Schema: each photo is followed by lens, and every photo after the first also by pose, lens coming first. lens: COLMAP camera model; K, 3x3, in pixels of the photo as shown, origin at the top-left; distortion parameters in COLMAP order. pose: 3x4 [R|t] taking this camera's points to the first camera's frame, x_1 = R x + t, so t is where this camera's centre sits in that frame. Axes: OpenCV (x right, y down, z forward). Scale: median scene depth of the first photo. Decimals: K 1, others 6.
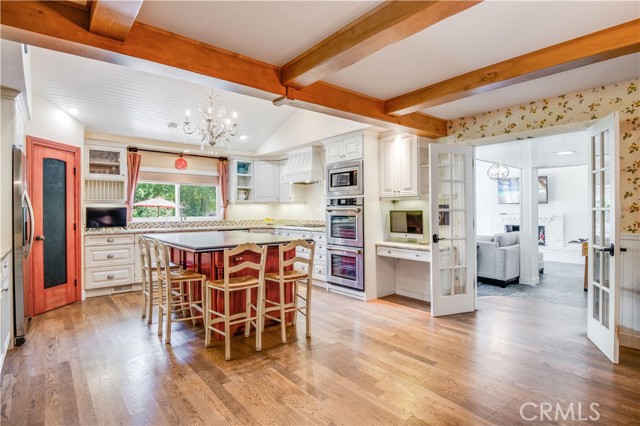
lens RADIAL K [[345.2, 0, 317.8], [0, 345.2, 212.3], [0, 0, 1]] dist [-0.054986, -0.005779]
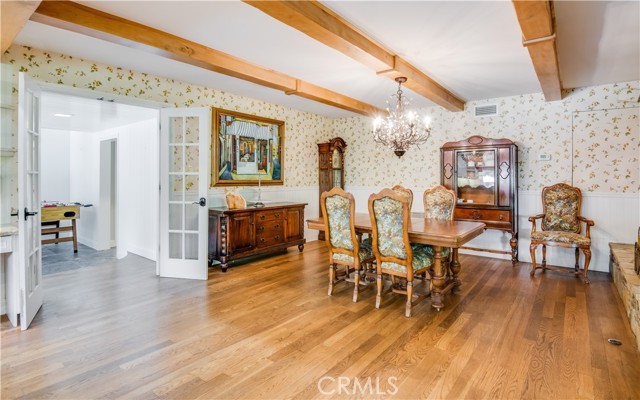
lens RADIAL K [[336.3, 0, 328.4], [0, 336.3, 177.3], [0, 0, 1]] dist [-0.022562, -0.003506]
pose [[-0.279239, 0.002080, 0.960219, -0.677756], [0.002657, 0.999996, -0.001393, 0.009039], [-0.960218, 0.002162, -0.279243, 0.903364]]
